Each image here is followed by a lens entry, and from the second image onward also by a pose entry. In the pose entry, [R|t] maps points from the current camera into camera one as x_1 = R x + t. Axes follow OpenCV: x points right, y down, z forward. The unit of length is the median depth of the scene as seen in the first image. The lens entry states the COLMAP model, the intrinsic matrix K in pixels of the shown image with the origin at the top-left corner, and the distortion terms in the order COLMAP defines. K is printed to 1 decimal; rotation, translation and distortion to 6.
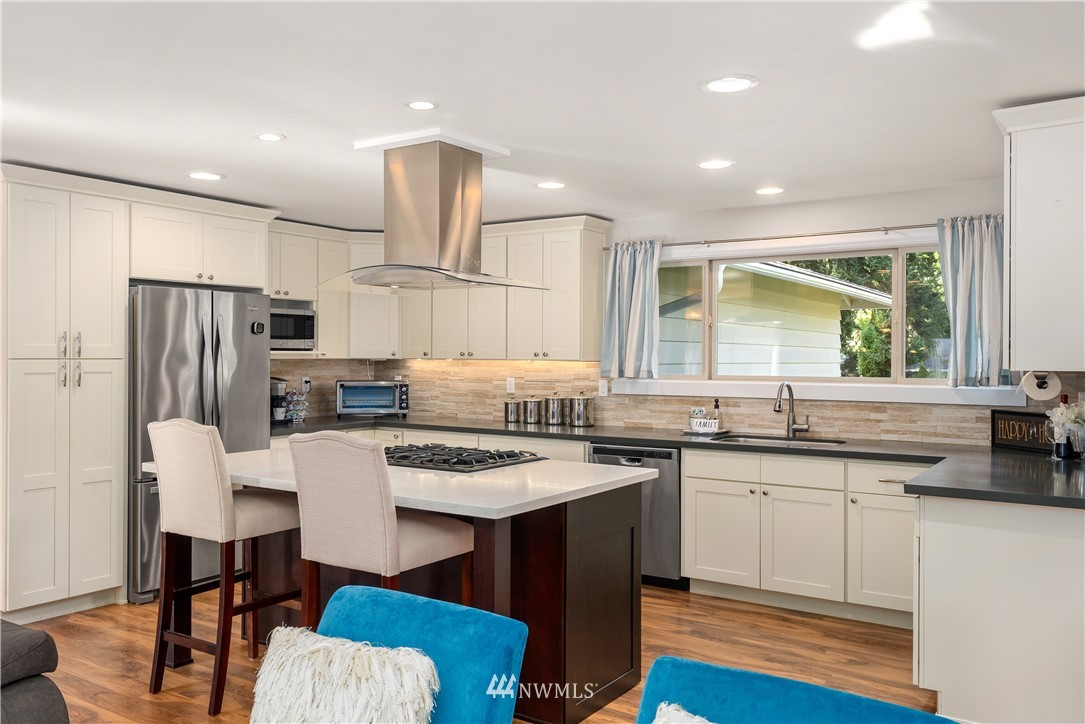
lens RADIAL K [[861.8, 0, 532.1], [0, 861.8, 365.5], [0, 0, 1]] dist [-0.012841, -0.005671]
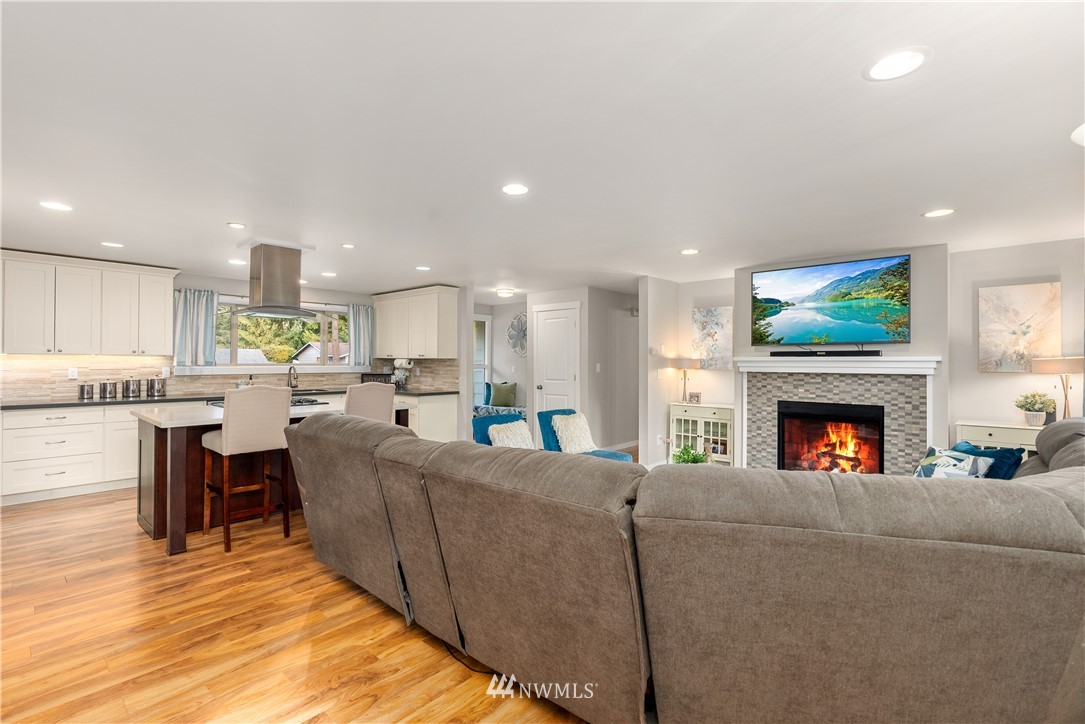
lens RADIAL K [[496.6, 0, 539.4], [0, 496.6, 355.2], [0, 0, 1]] dist [-0.005806, 0.000695]
pose [[0.146874, 0.006647, 0.989133, -0.756036], [0.007029, 0.999945, -0.007763, 0.005683], [-0.989130, 0.008093, 0.146819, 0.146637]]
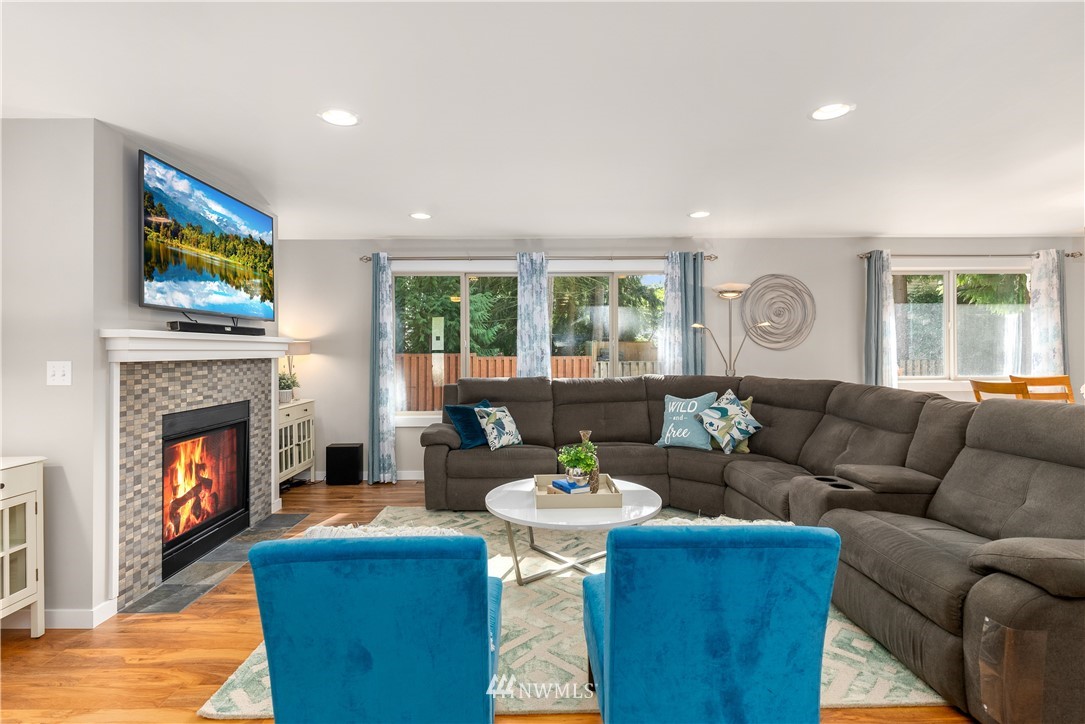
lens RADIAL K [[527.7, 0, 538.4], [0, 527.7, 346.4], [0, 0, 1]] dist [-0.004074, -0.000646]
pose [[-0.826850, -0.007696, -0.562370, 0.115144], [-0.007077, 0.999970, -0.003280, 0.016736], [0.562378, 0.001268, -0.826879, 0.441666]]
